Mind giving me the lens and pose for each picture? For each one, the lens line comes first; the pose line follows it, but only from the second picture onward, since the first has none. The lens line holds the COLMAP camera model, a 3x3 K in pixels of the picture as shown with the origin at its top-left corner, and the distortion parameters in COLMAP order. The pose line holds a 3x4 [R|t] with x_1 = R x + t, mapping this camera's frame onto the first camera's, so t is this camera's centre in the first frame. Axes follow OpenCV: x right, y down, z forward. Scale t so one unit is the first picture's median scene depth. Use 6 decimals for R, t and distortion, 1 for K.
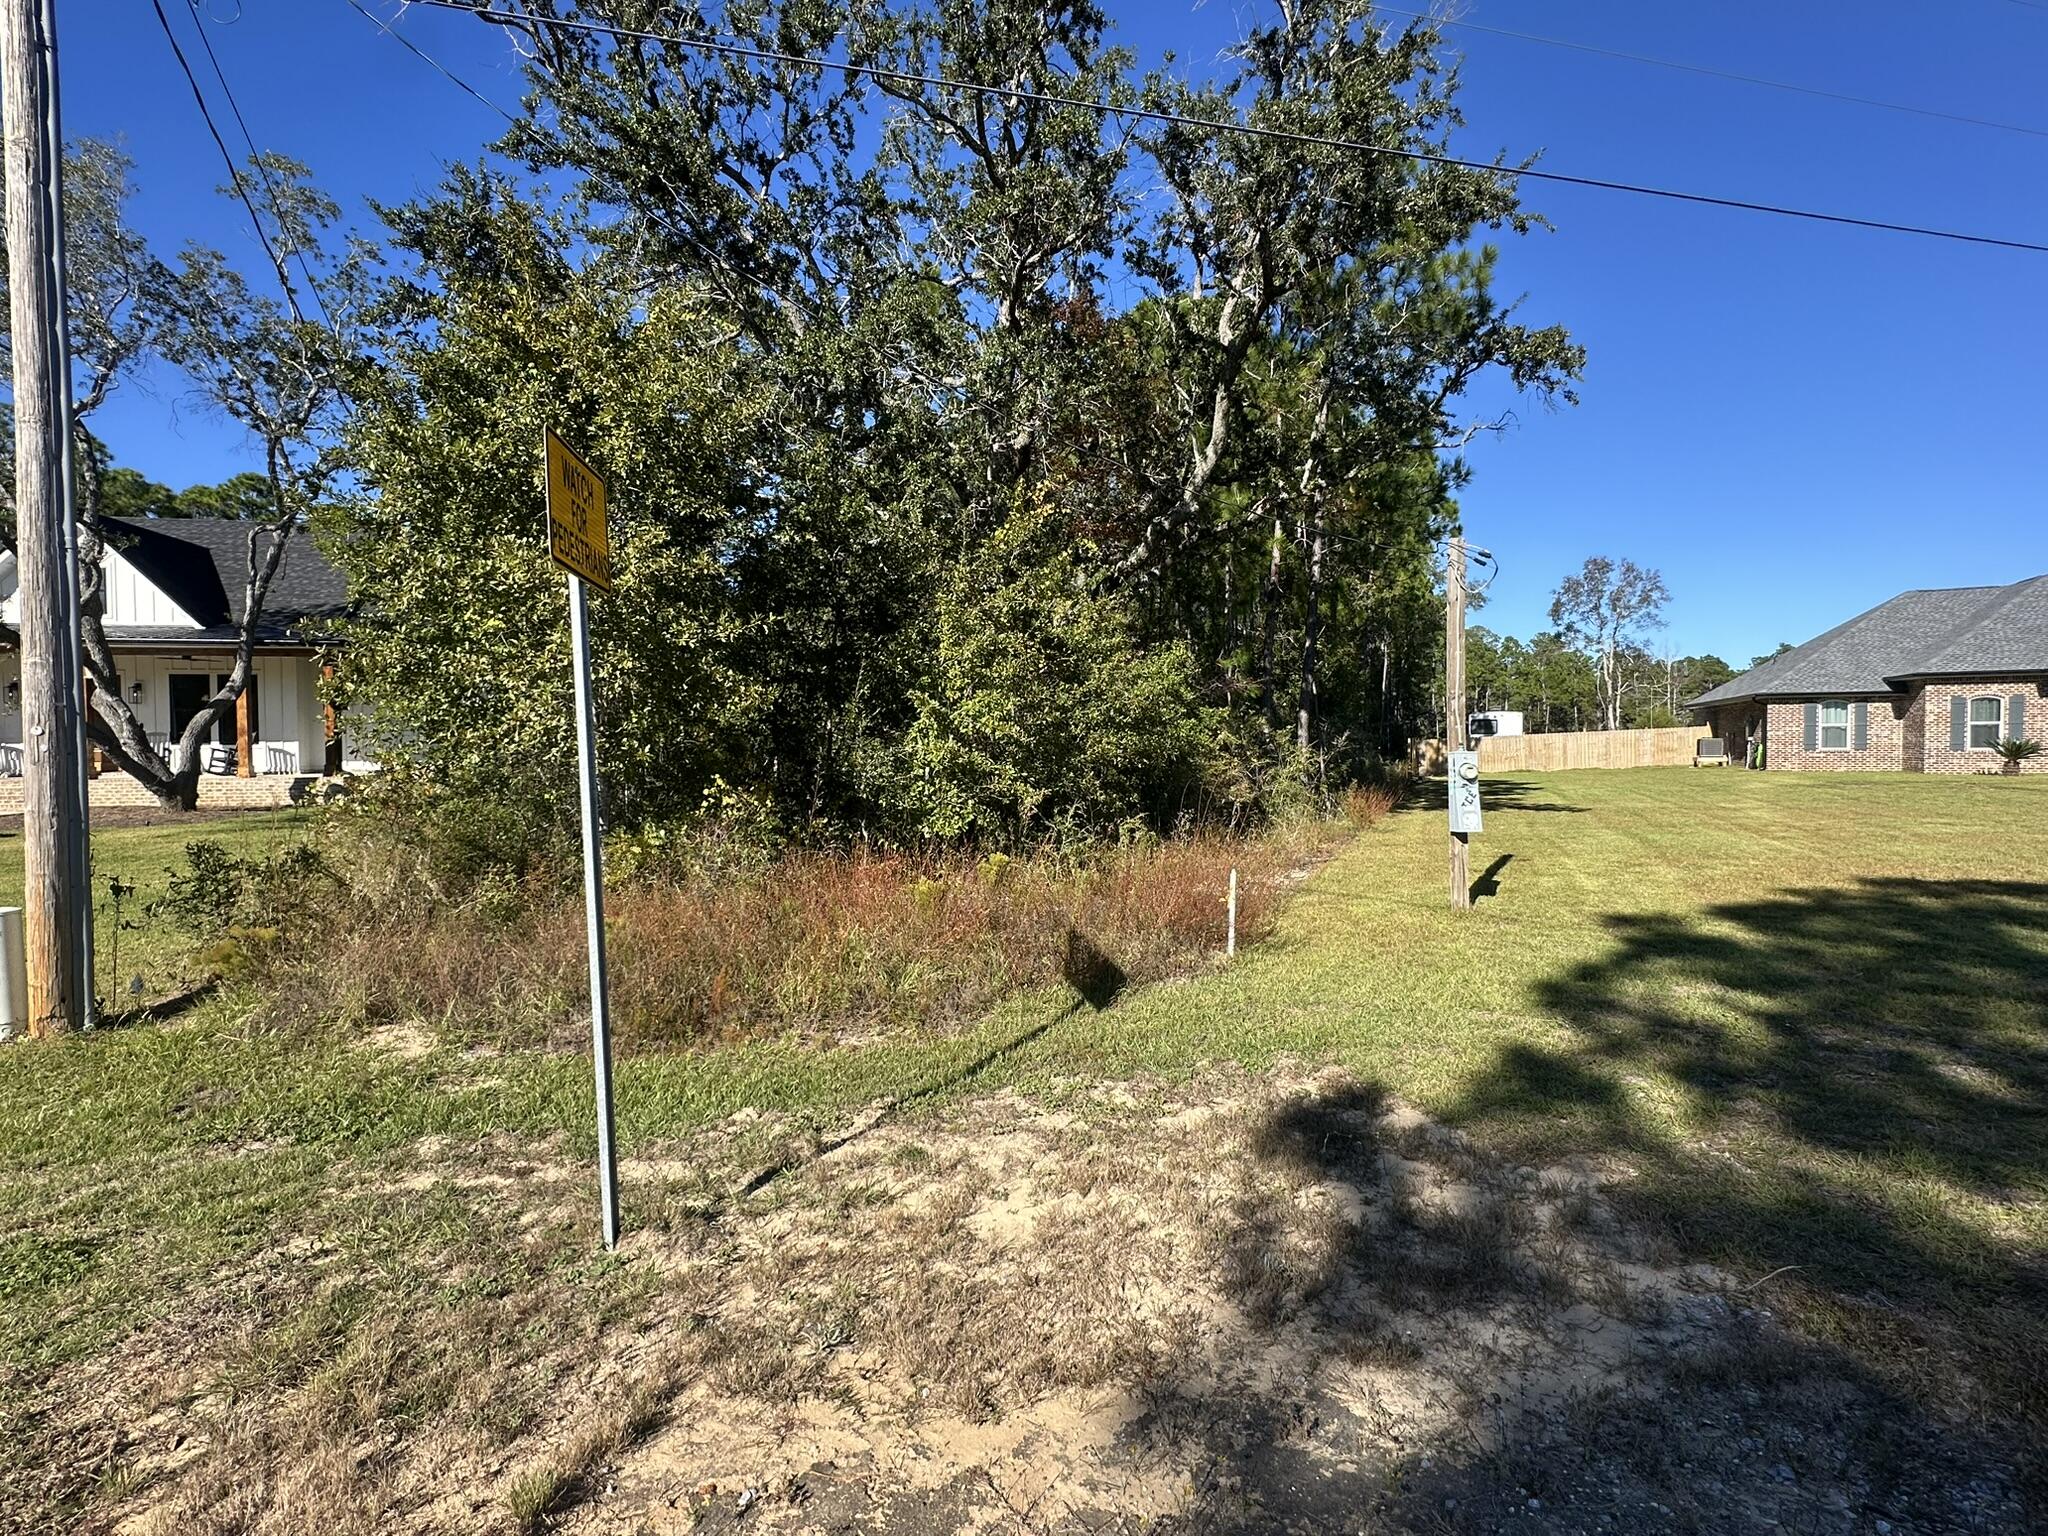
lens RADIAL K [[949.5, 0, 1024.0], [0, 949.5, 768.0], [0, 0, 1]] dist [0.003316, -0.000190]
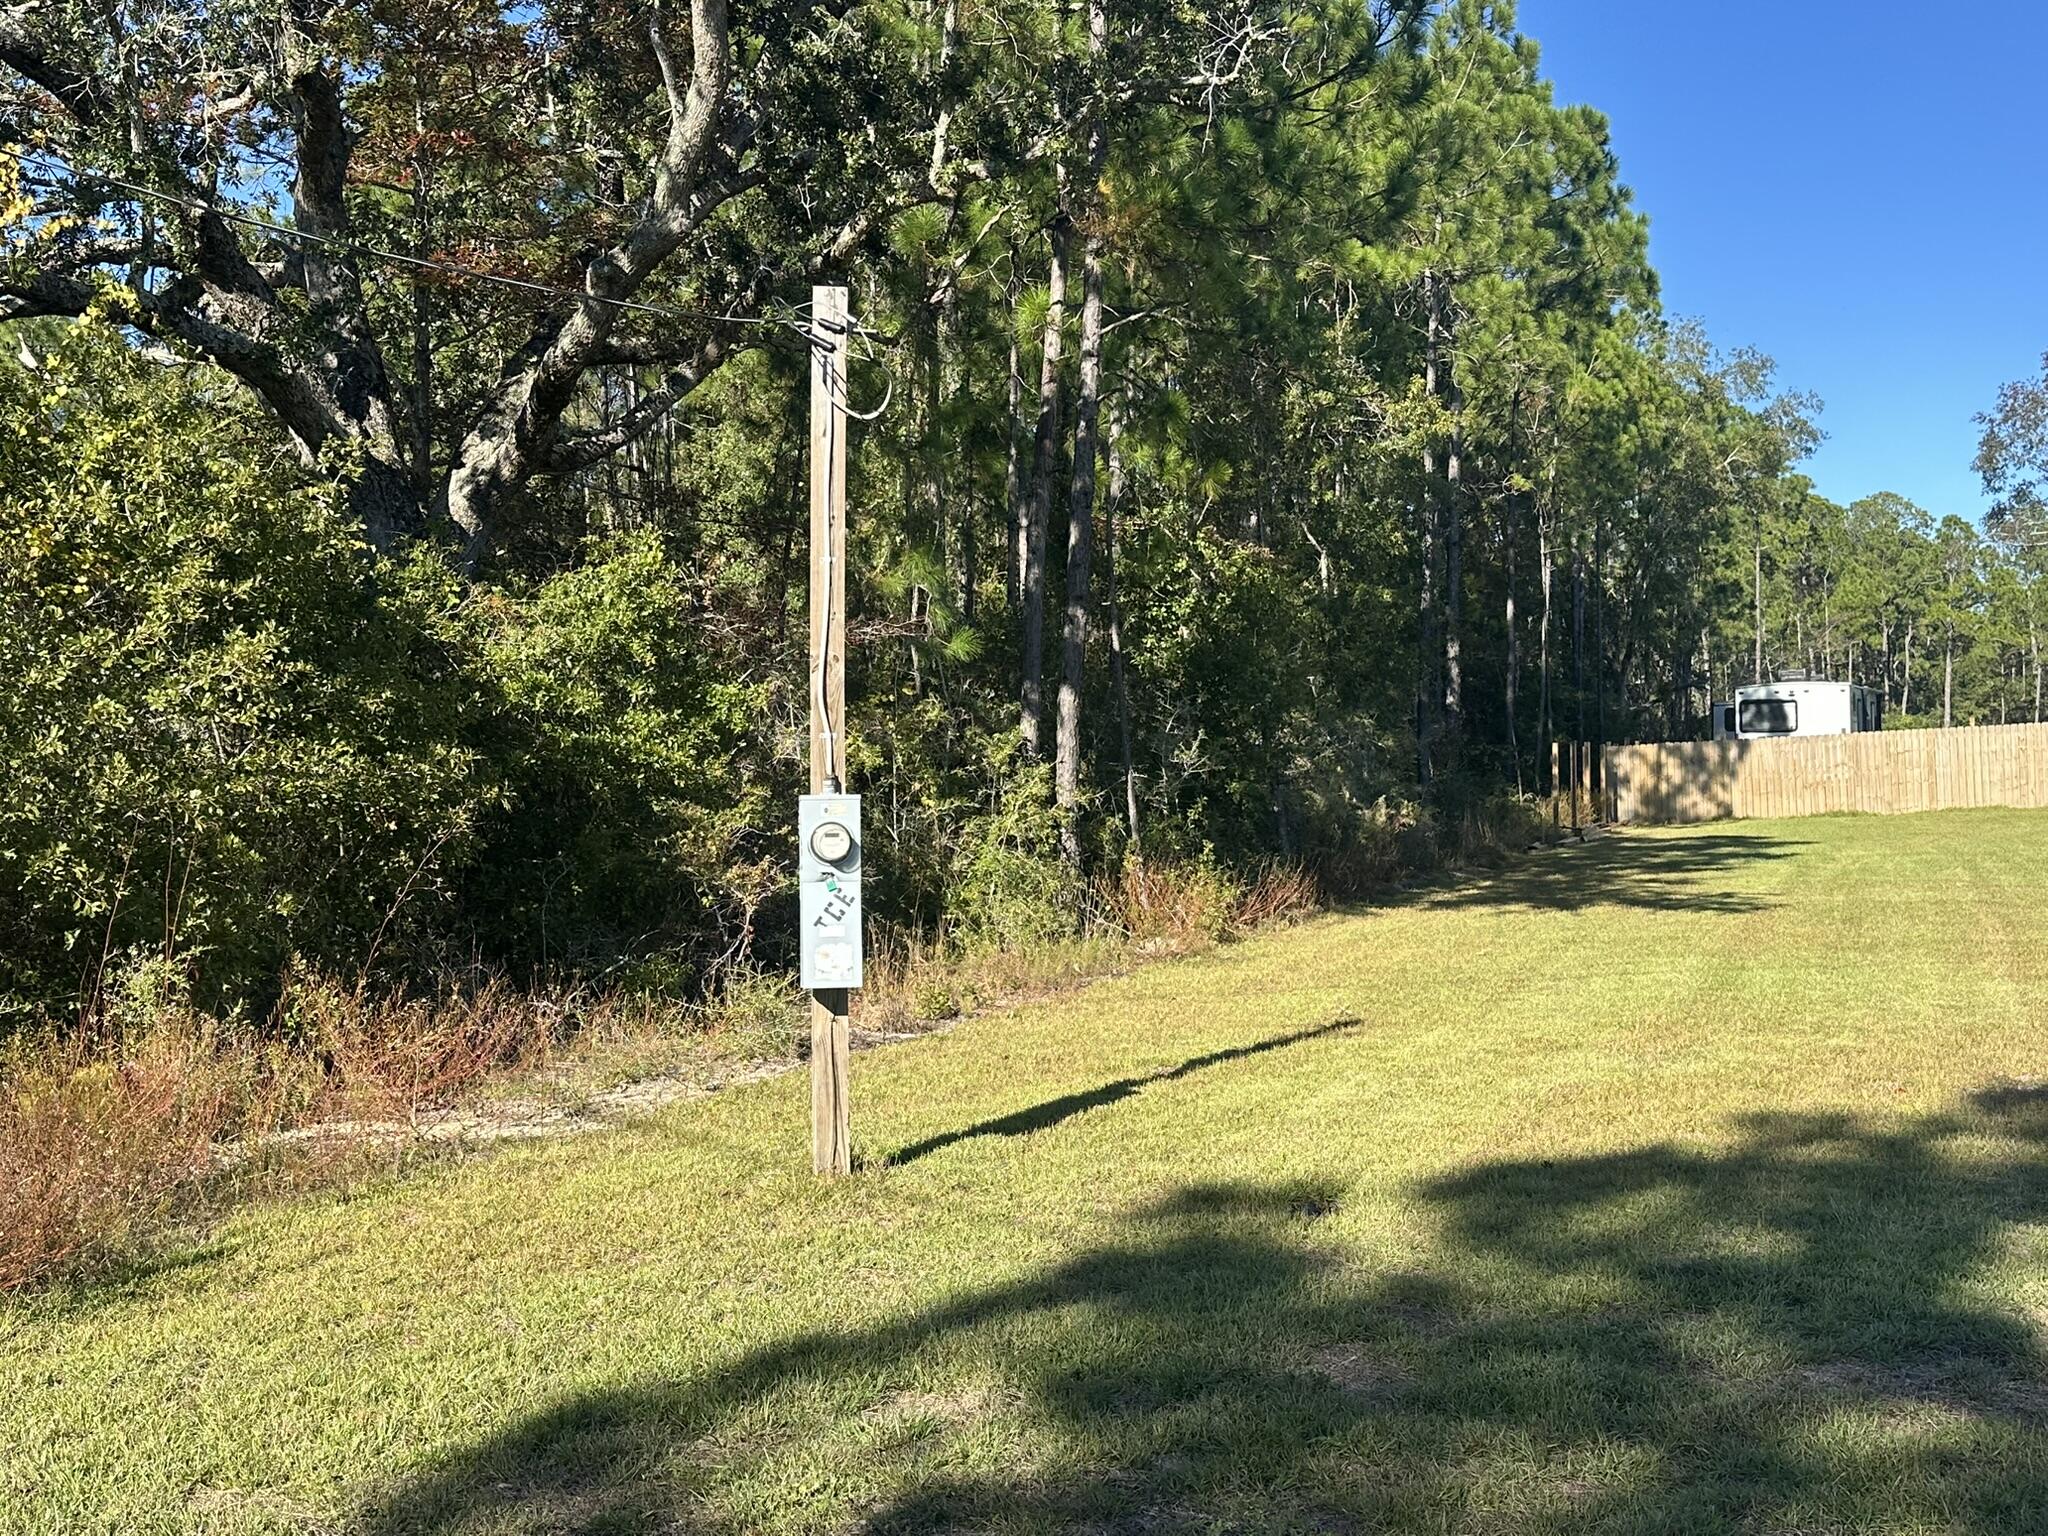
lens RADIAL K [[2056.4, 0, 1037.4], [0, 2056.4, 750.8], [0, 0, 1]] dist [0.198281, -0.431463]
pose [[0.999429, -0.006501, 0.033154, 0.422961], [0.007403, 0.999604, -0.027136, -0.009263], [-0.032964, 0.027366, 0.999082, 0.069559]]
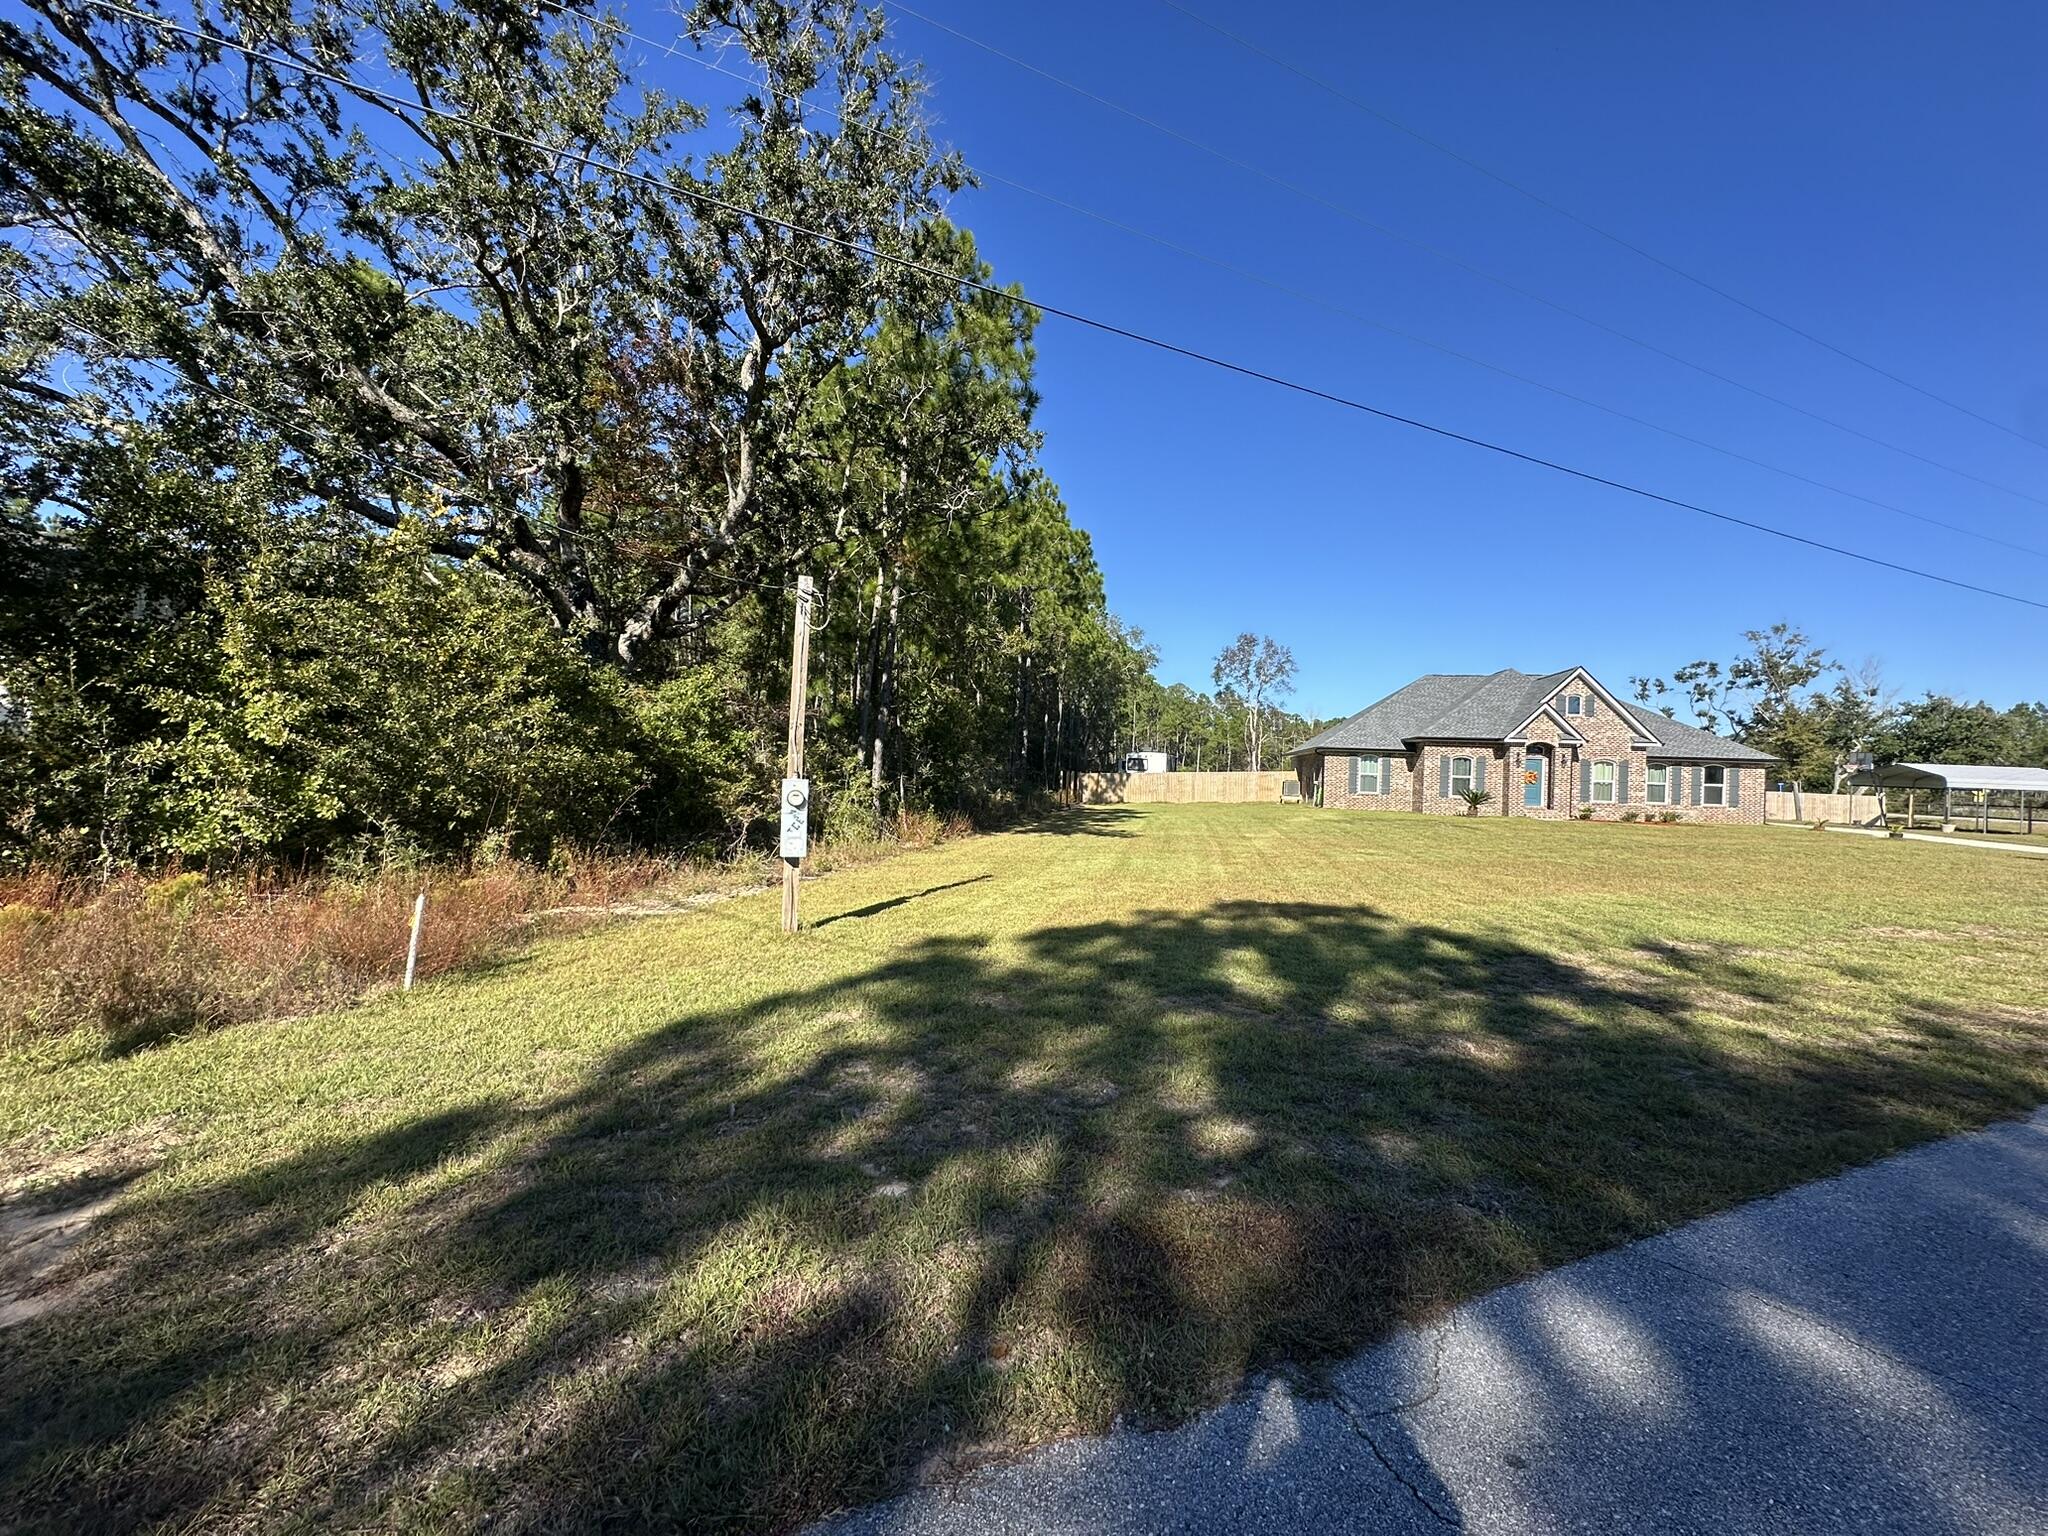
lens RADIAL K [[834.4, 0, 1024.0], [0, 834.4, 768.0], [0, 0, 1]] dist [-0.000905, 0.000136]
pose [[0.971011, 0.040984, 0.235496, 0.395078], [-0.034833, 0.998936, -0.030220, -0.008560], [-0.236484, 0.021141, 0.971405, 0.041843]]
